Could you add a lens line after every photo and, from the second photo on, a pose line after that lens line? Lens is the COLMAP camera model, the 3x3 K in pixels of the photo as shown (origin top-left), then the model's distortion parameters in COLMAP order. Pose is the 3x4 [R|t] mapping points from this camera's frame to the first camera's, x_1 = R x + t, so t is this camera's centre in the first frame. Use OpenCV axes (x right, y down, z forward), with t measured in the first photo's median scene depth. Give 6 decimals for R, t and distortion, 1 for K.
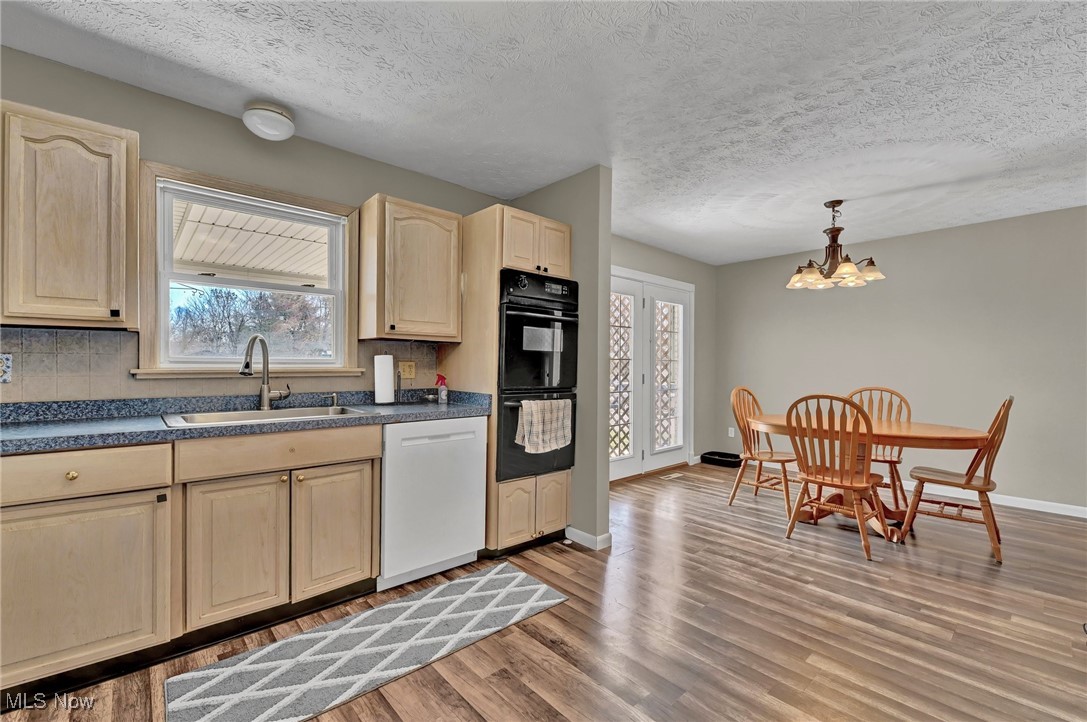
lens RADIAL K [[457.2, 0, 543.2], [0, 457.2, 368.7], [0, 0, 1]] dist [-0.009436, -0.000055]
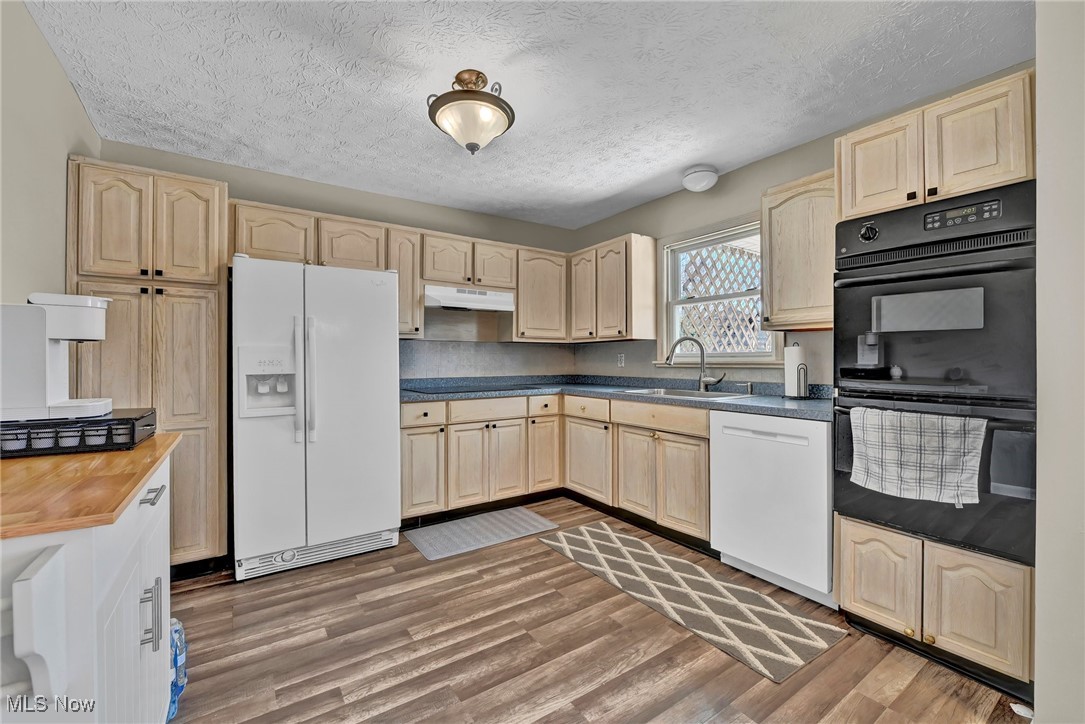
lens RADIAL K [[450.4, 0, 540.4], [0, 450.4, 359.0], [0, 0, 1]] dist [-0.004816, -0.000166]
pose [[-0.137549, -0.005070, -0.990482, 0.785944], [-0.002847, 0.999985, -0.004724, 0.002755], [0.990491, 0.002170, -0.137561, 0.713084]]
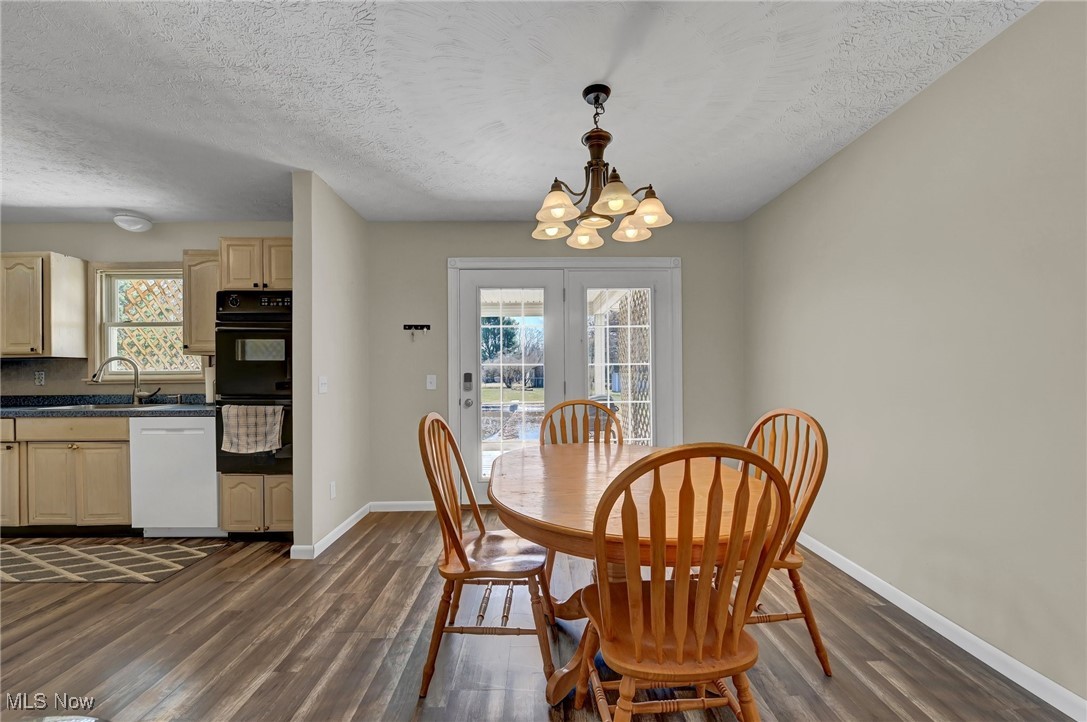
lens RADIAL K [[440.1, 0, 542.9], [0, 440.1, 372.8], [0, 0, 1]] dist [-0.007020, -0.000244]
pose [[0.749950, -0.011059, -0.661402, 1.452164], [0.007326, 0.999938, -0.008412, 0.005313], [0.661454, 0.001463, 0.749985, 0.803148]]
